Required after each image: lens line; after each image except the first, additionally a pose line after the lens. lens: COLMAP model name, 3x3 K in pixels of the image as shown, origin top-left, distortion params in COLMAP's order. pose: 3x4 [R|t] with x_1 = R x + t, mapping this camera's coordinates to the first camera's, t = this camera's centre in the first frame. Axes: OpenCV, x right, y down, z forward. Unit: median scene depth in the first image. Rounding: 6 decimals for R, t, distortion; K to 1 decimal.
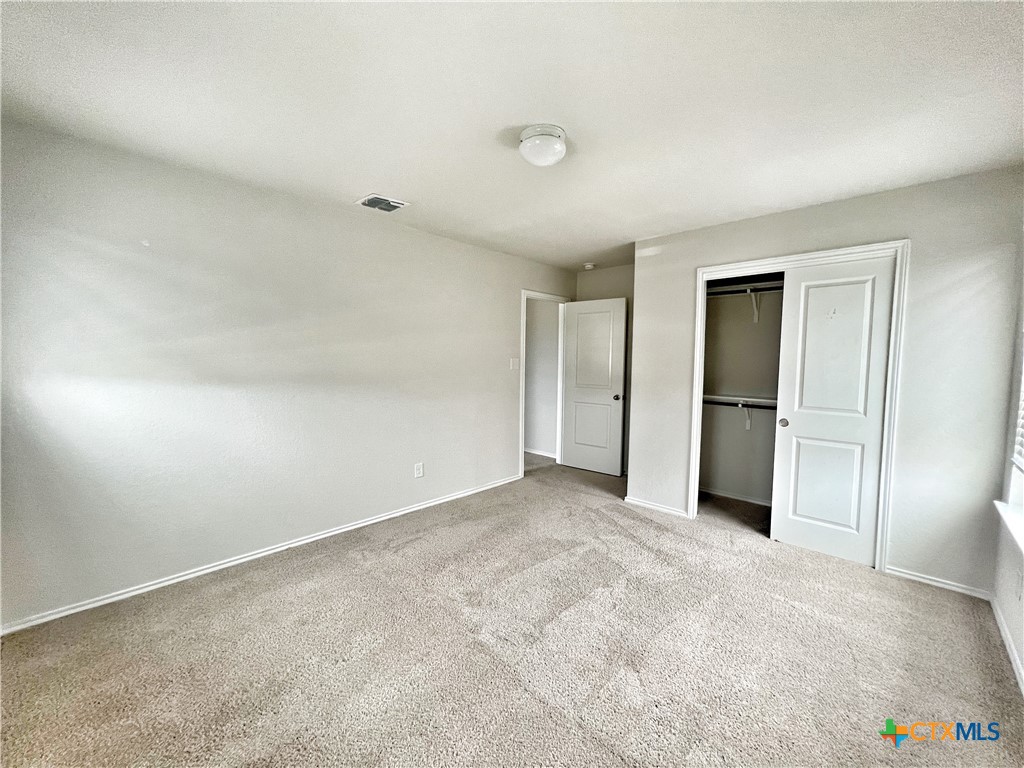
lens RADIAL K [[411.2, 0, 517.5], [0, 411.2, 391.4], [0, 0, 1]] dist [0.000306, -0.000161]
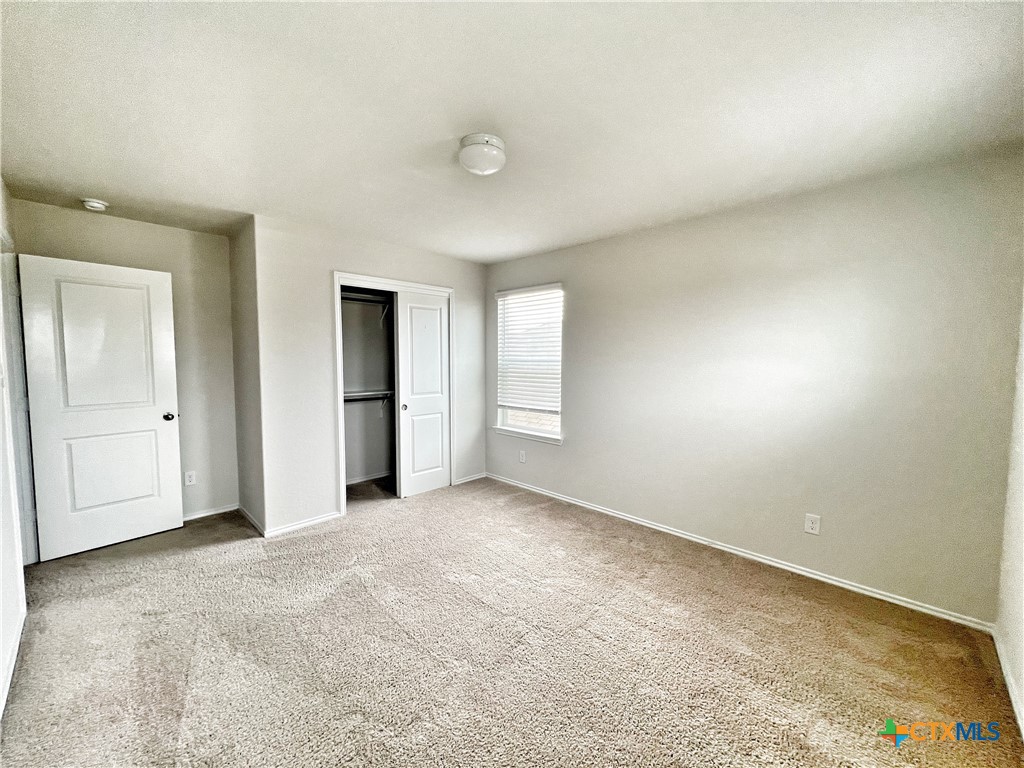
lens RADIAL K [[411.2, 0, 514.8], [0, 411.2, 382.8], [0, 0, 1]] dist [0.000306, -0.000161]
pose [[0.004527, -0.077777, 0.996961, -0.596427], [0.071184, 0.994467, 0.077259, -0.070530], [-0.997453, 0.070618, 0.010038, 0.563996]]
